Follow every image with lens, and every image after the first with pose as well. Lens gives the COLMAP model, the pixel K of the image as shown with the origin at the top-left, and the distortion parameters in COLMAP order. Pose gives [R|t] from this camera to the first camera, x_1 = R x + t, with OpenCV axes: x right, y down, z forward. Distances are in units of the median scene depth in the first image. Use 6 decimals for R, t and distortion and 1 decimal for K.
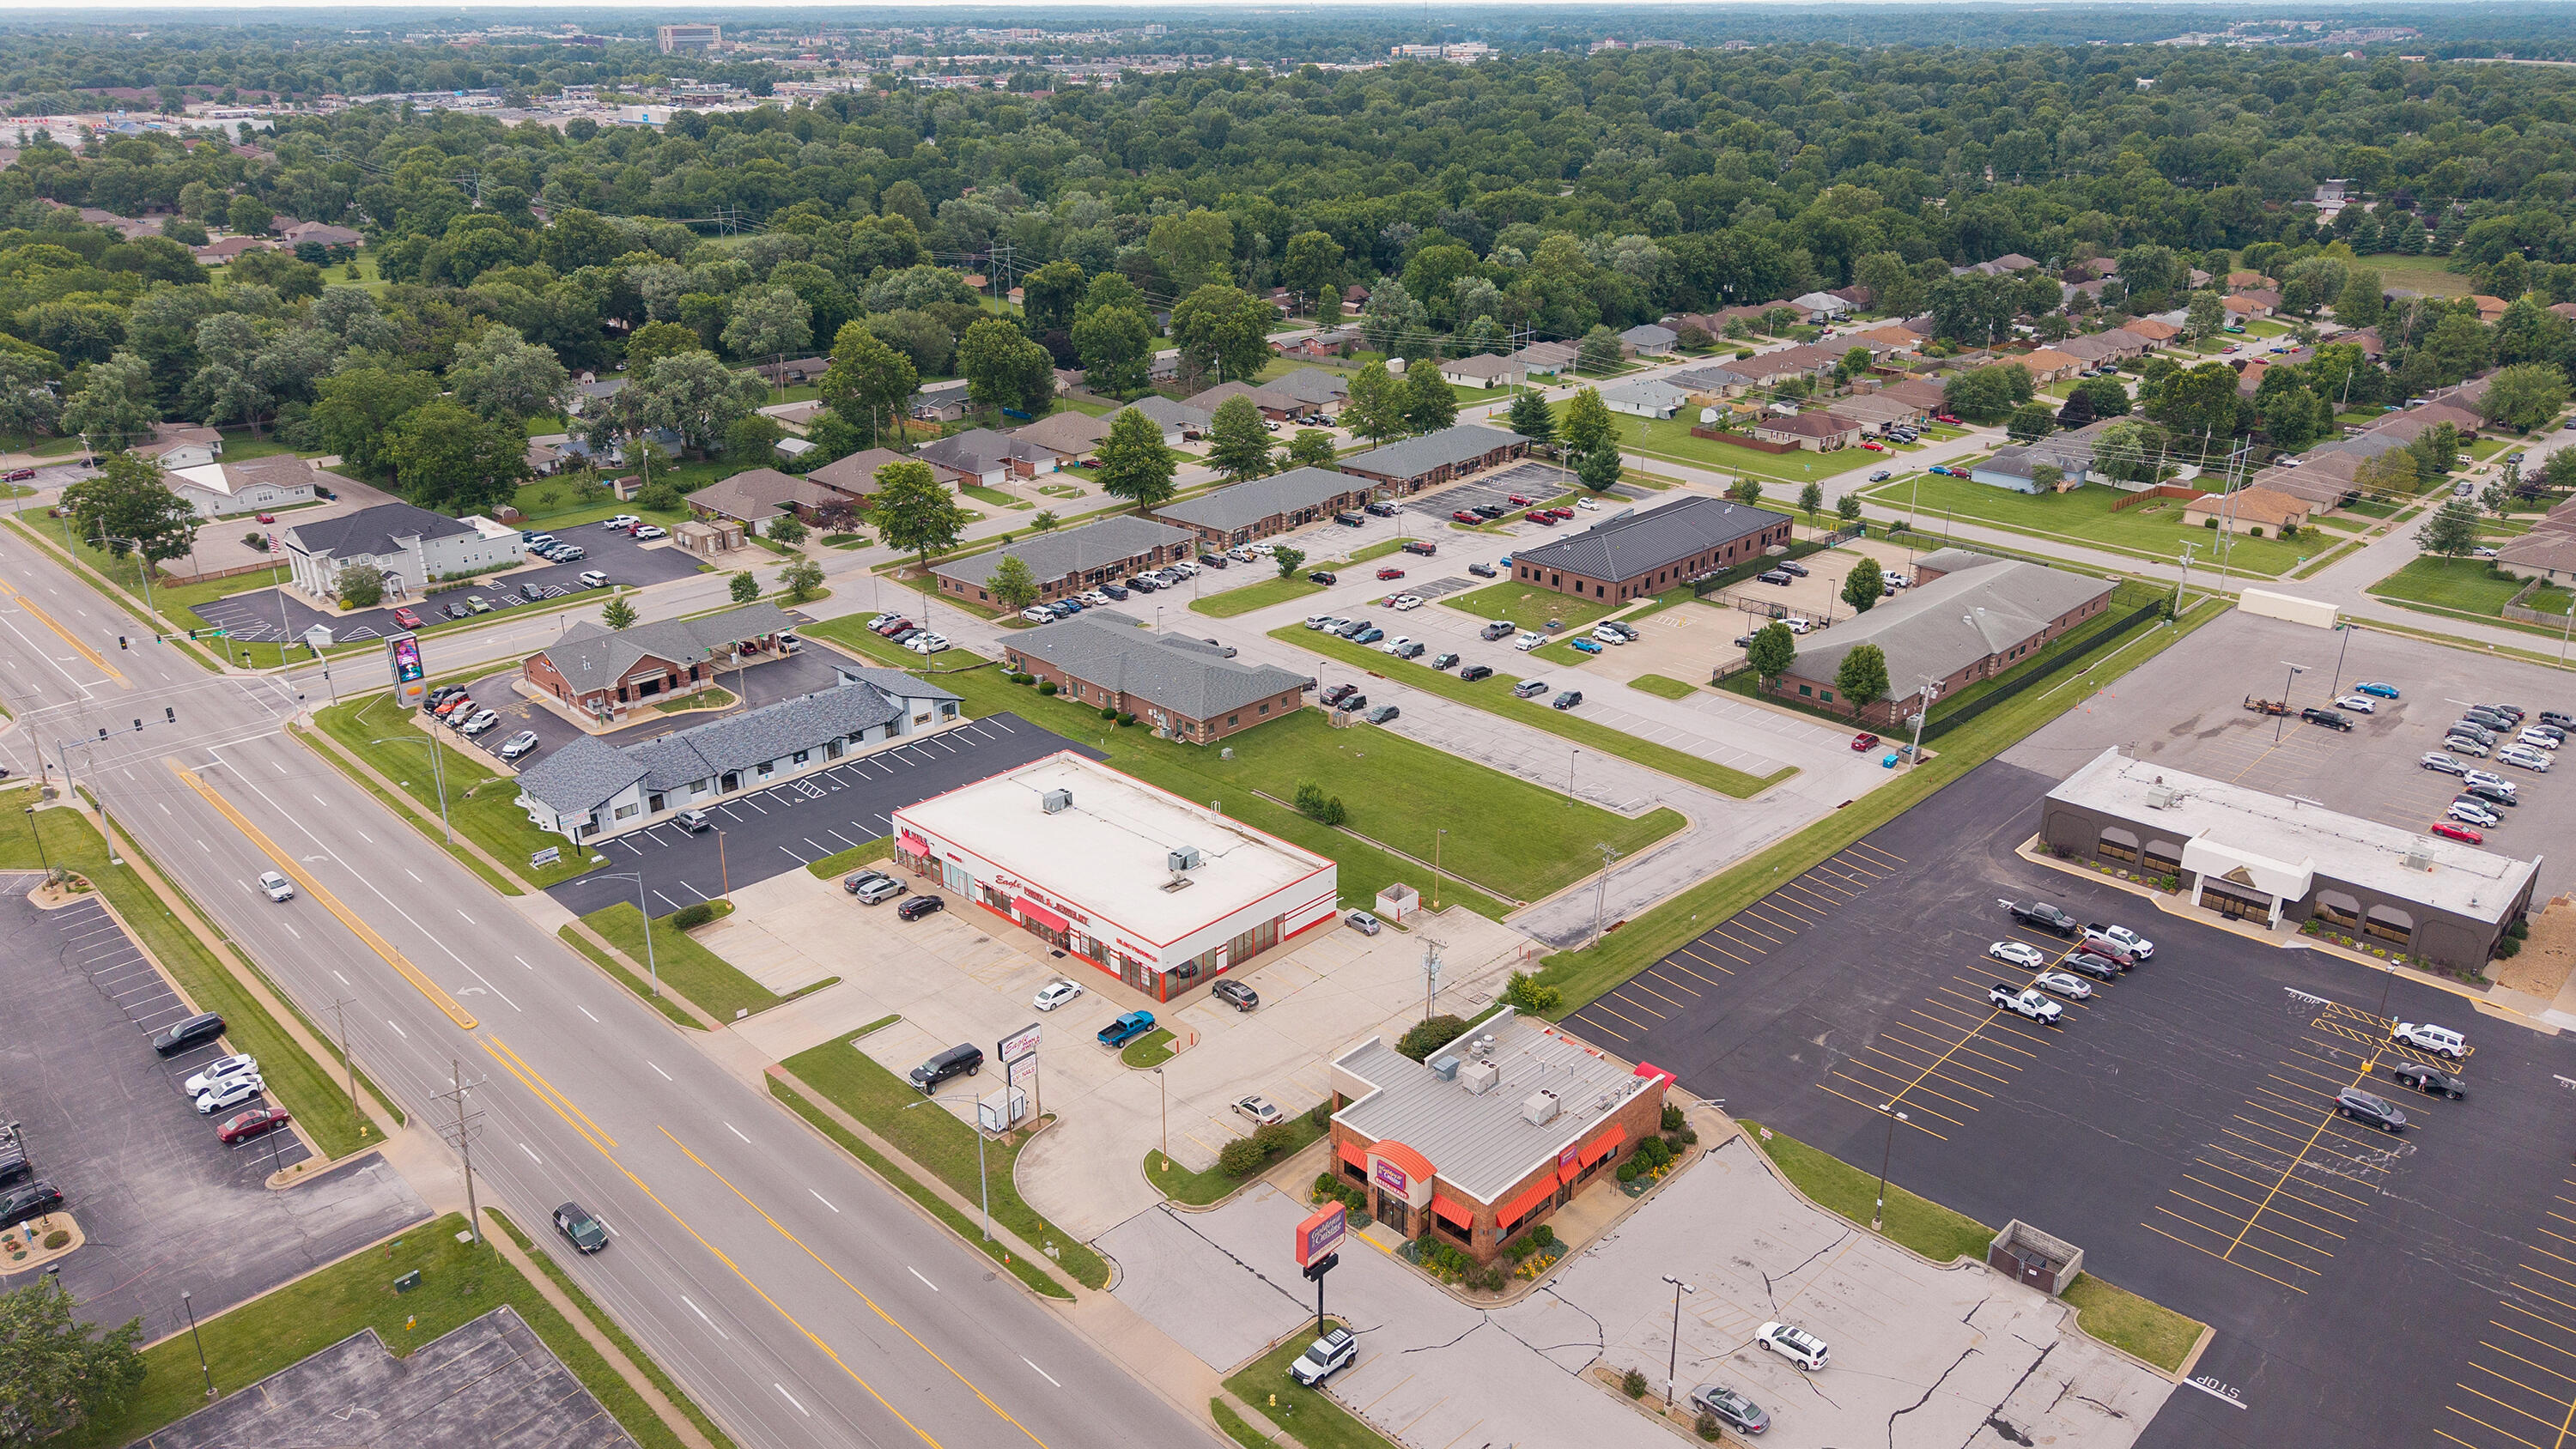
lens RADIAL K [[1770.9, 0, 1288.0], [0, 1770.9, 724.5], [0, 0, 1]] dist [0.078974, -0.147345]
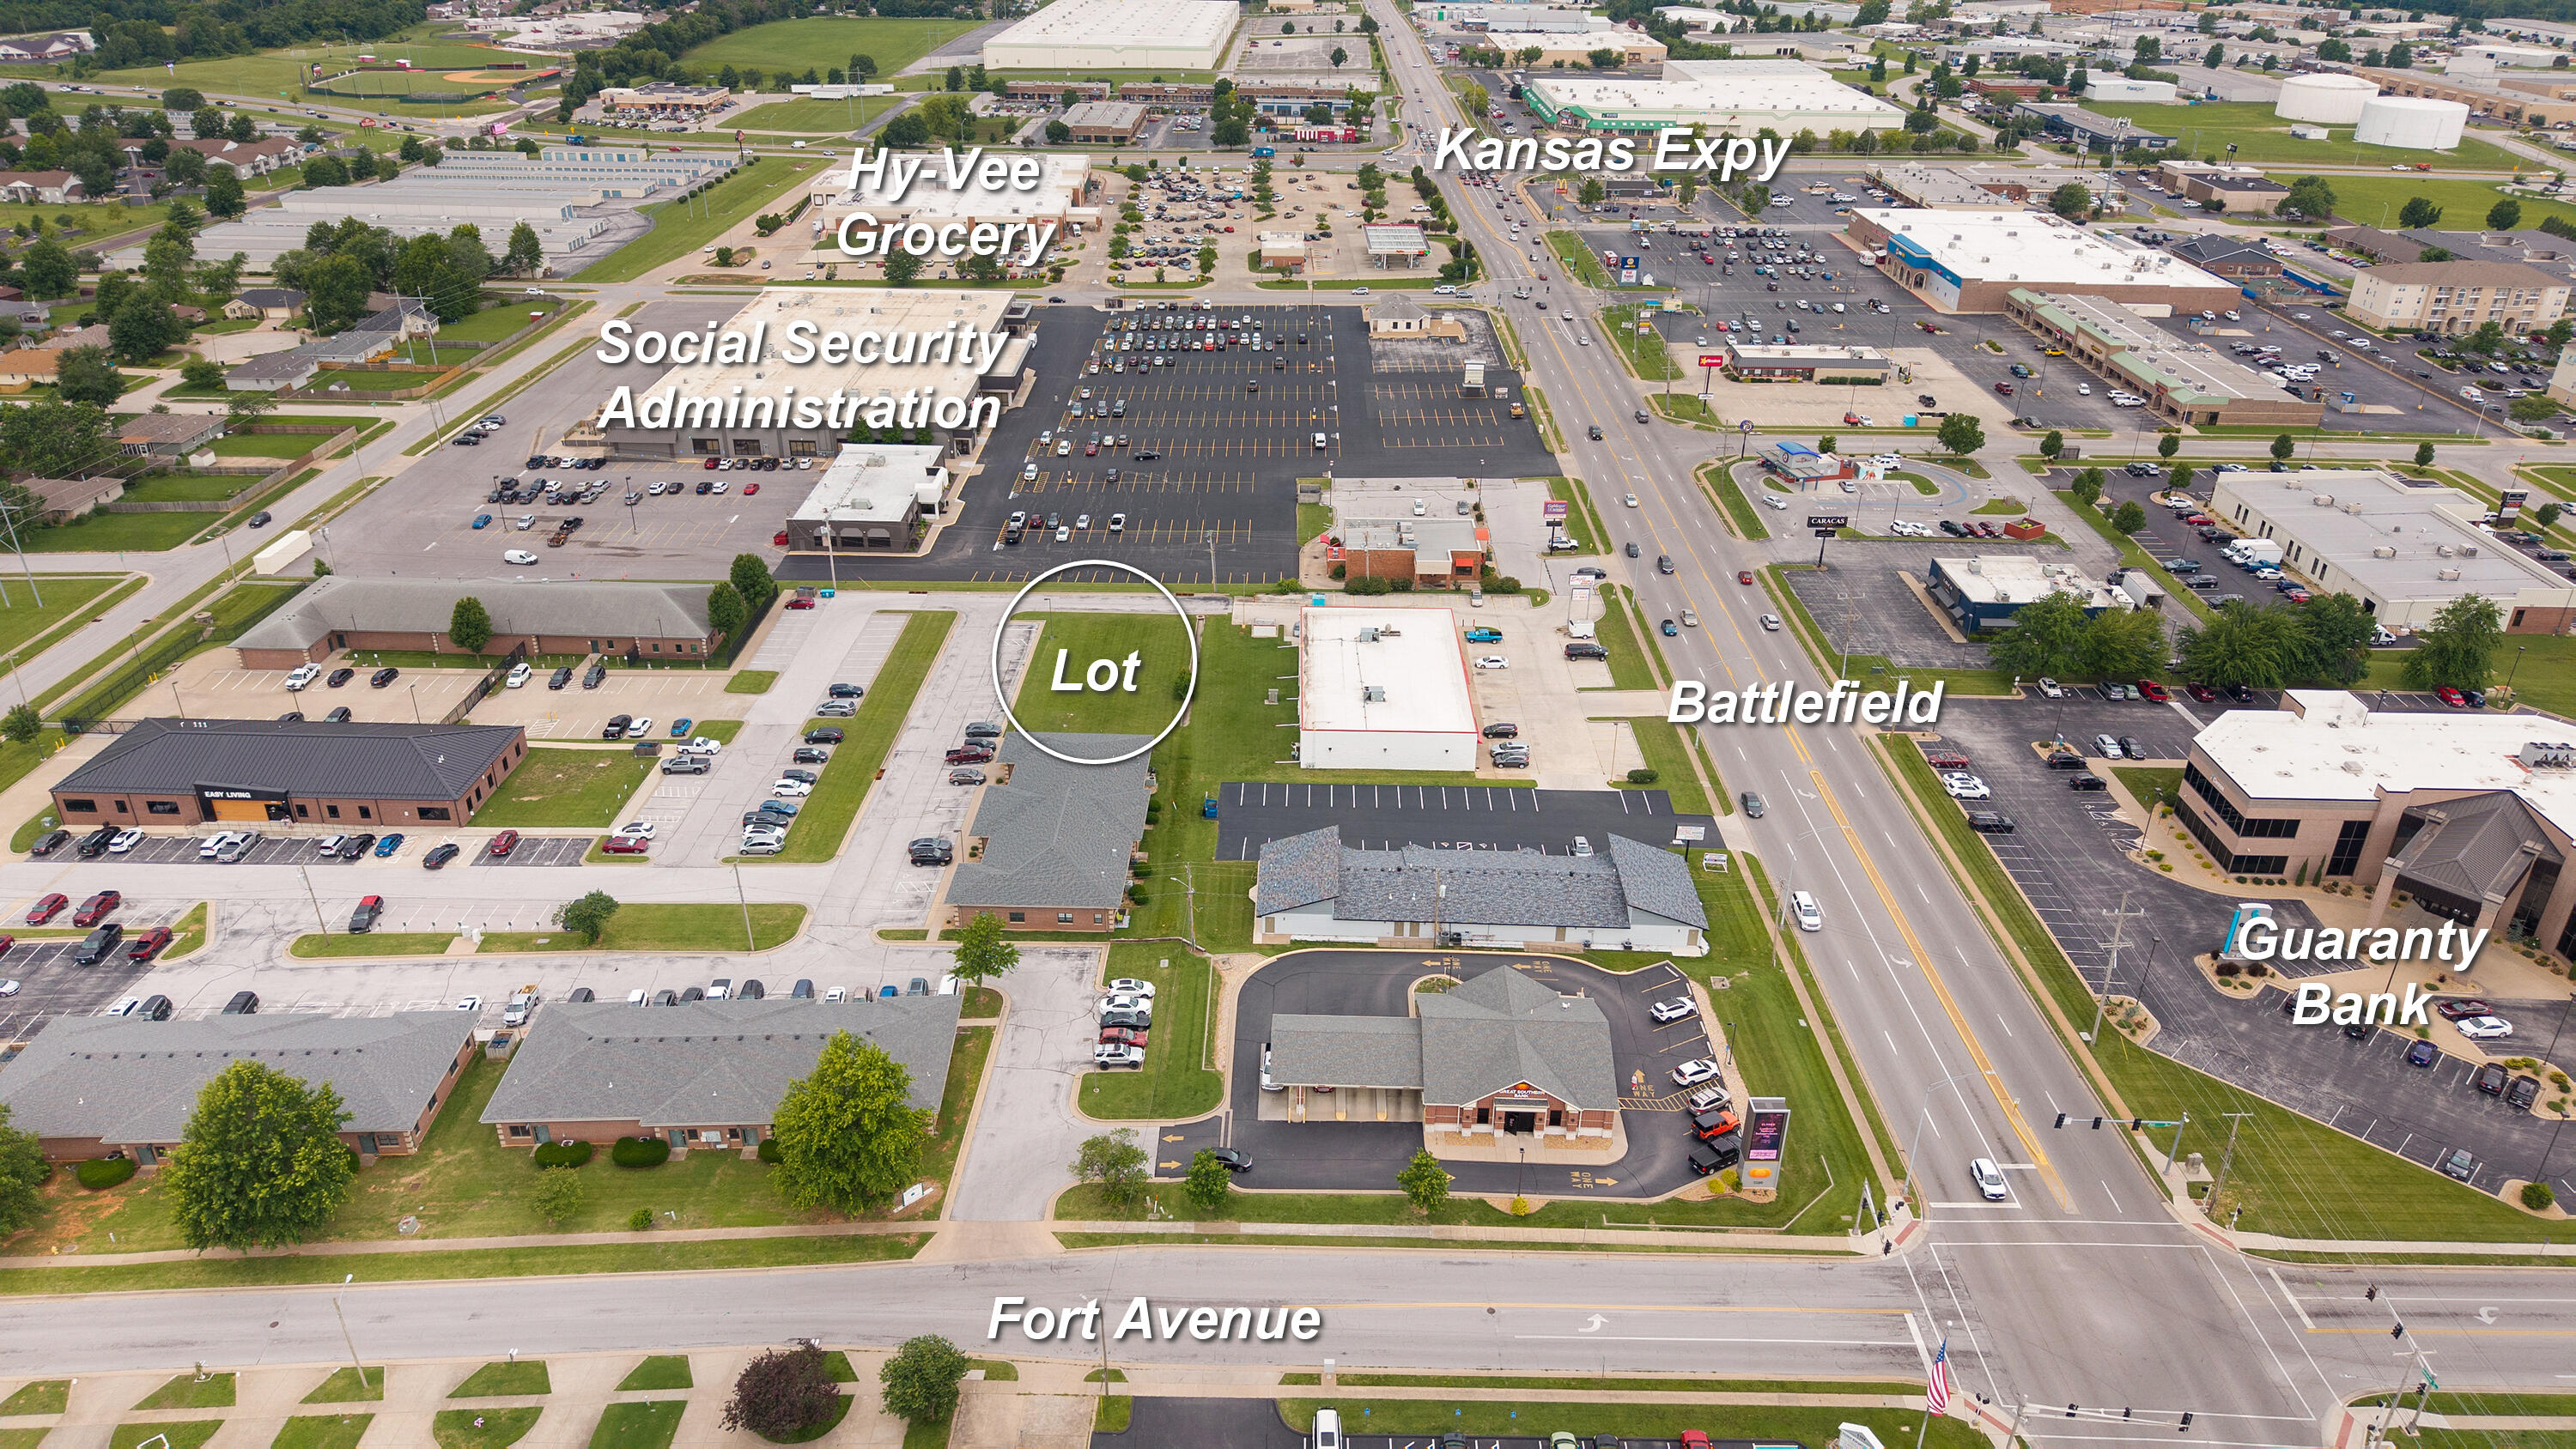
lens RADIAL K [[1661.1, 0, 1265.7], [0, 1661.1, 784.5], [0, 0, 1]] dist [0.073729, -0.133606]
pose [[-0.684787, -0.359737, 0.633764, -0.705839], [0.264698, 0.687485, 0.676239, -0.612072], [-0.678971, 0.630836, -0.375559, 1.258166]]
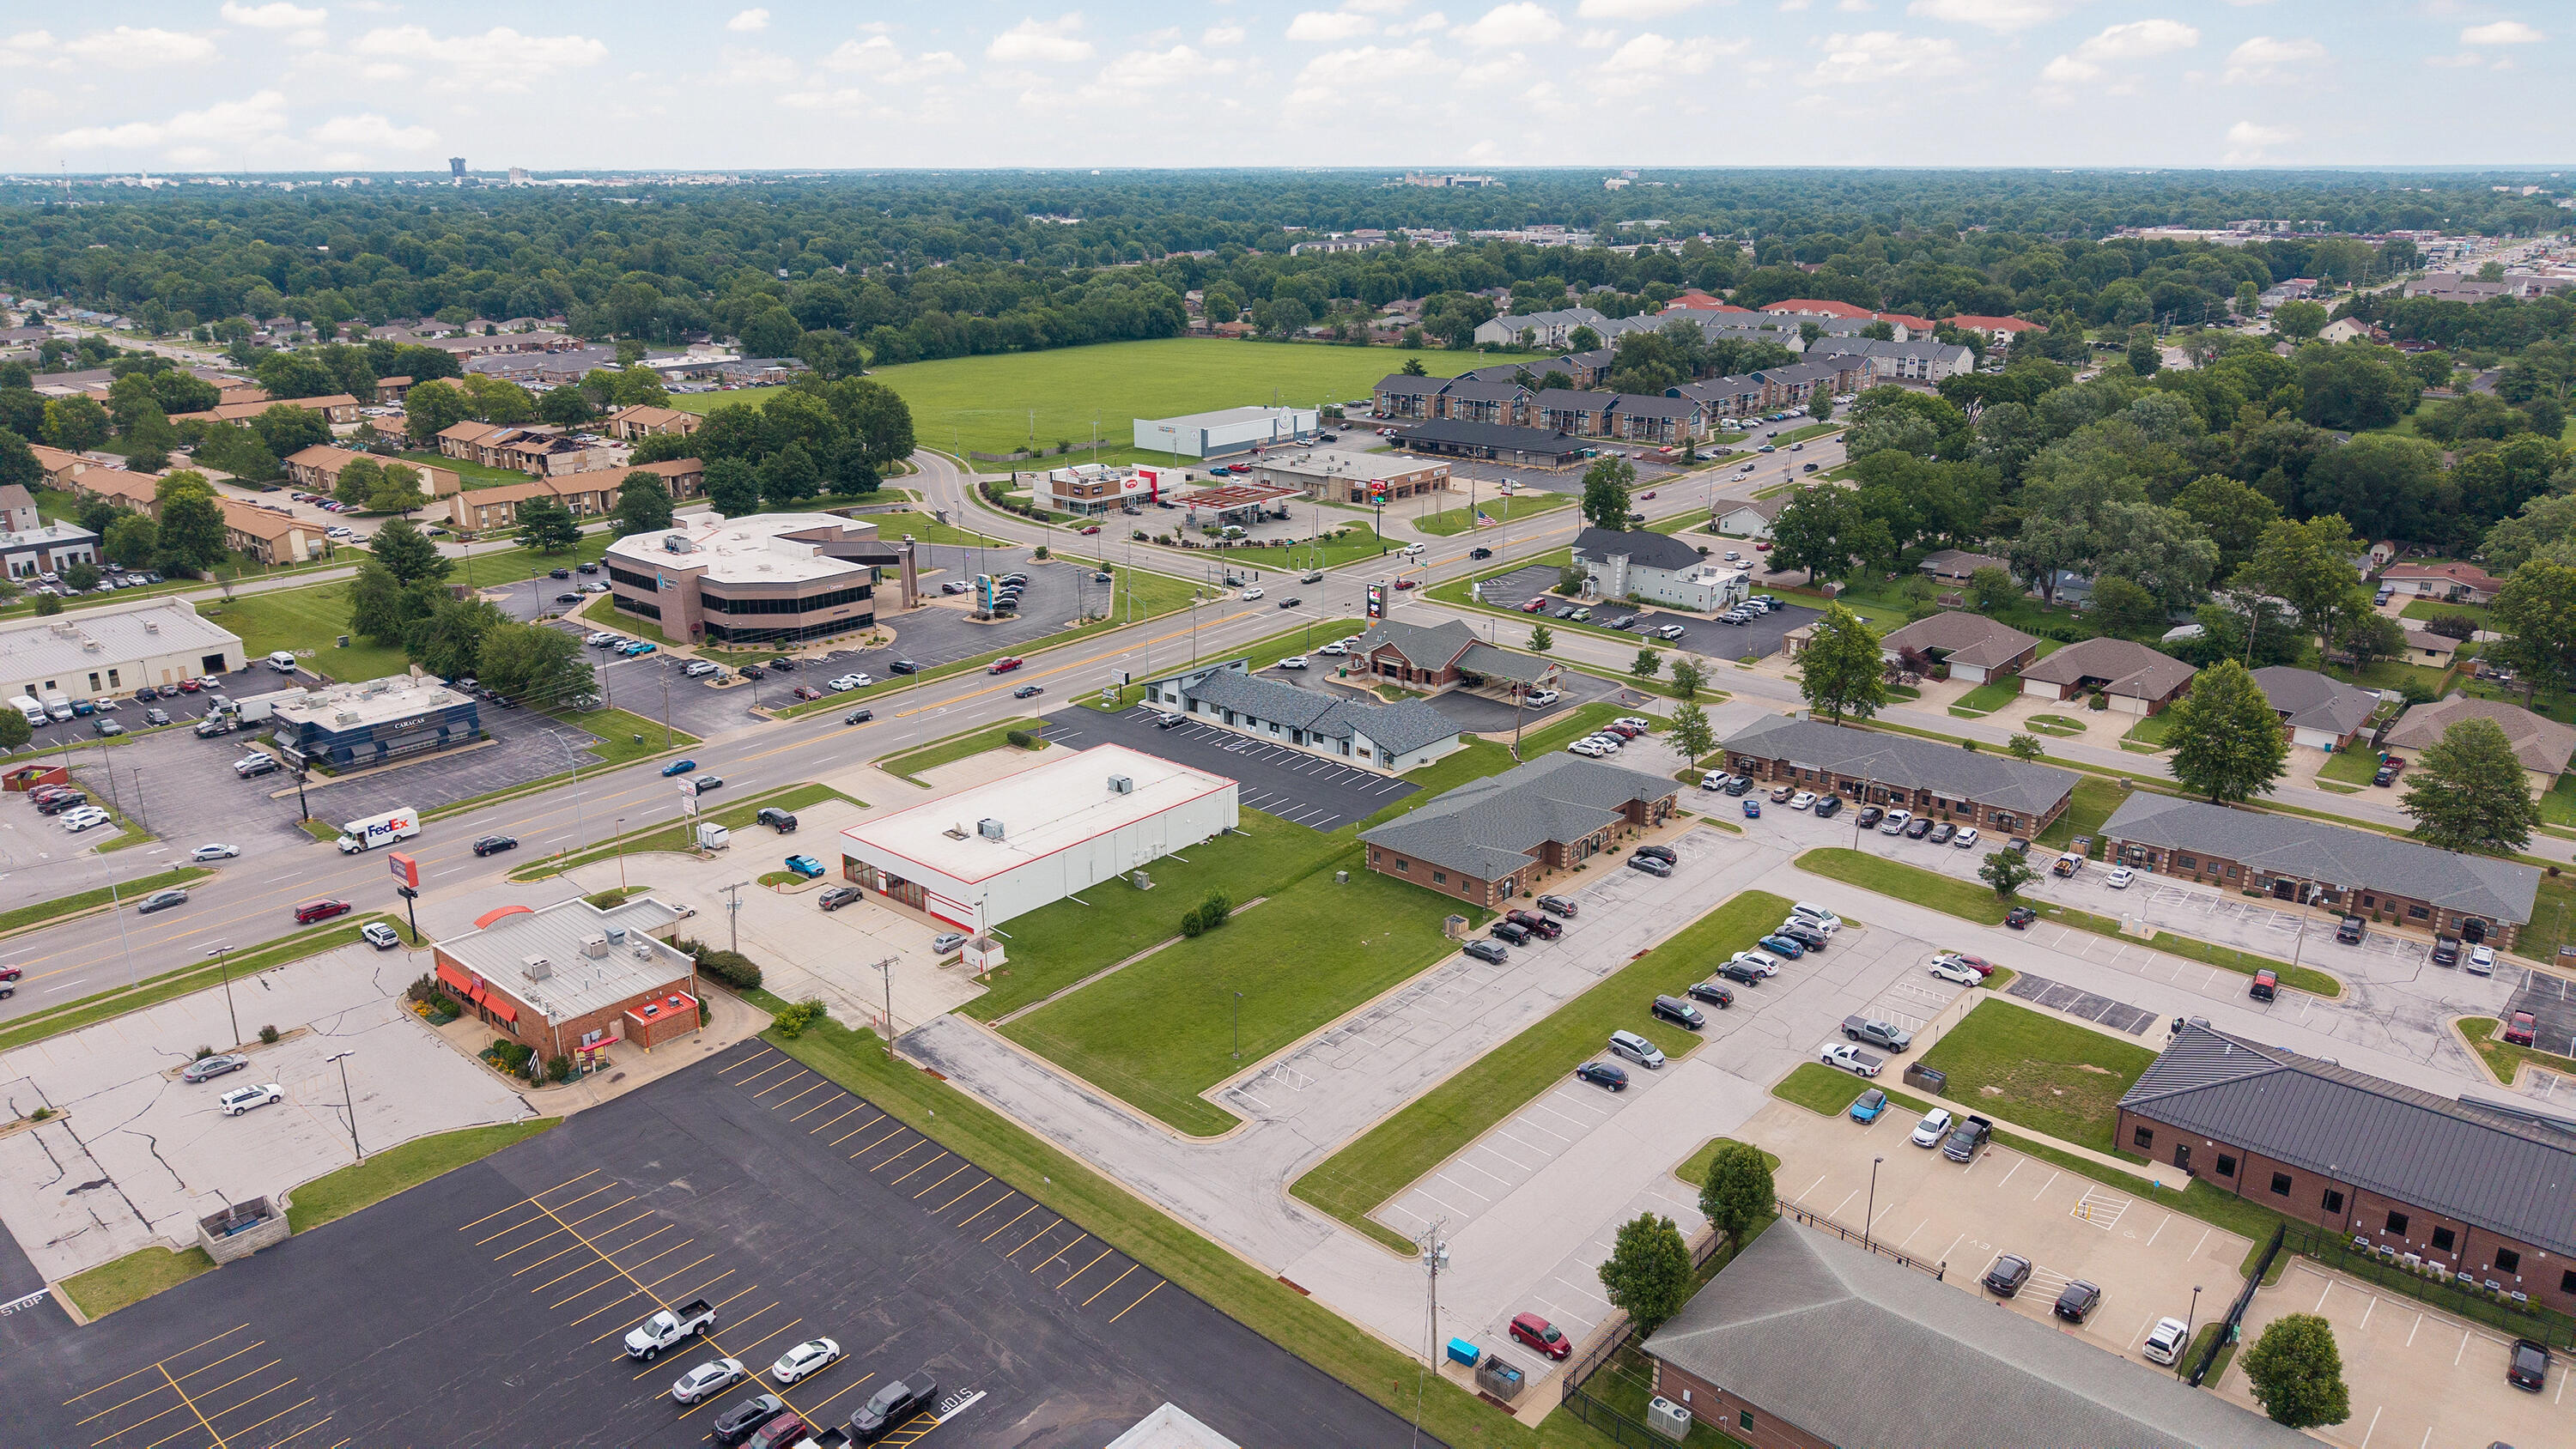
lens RADIAL K [[1702.4, 0, 1285.6], [0, 1702.4, 759.9], [0, 0, 1]] dist [0.086818, -0.152579]
pose [[0.049451, 0.330653, -0.942456, 0.747059], [-0.373244, 0.881363, 0.289635, -0.271786], [0.926414, 0.337443, 0.166999, 0.736583]]
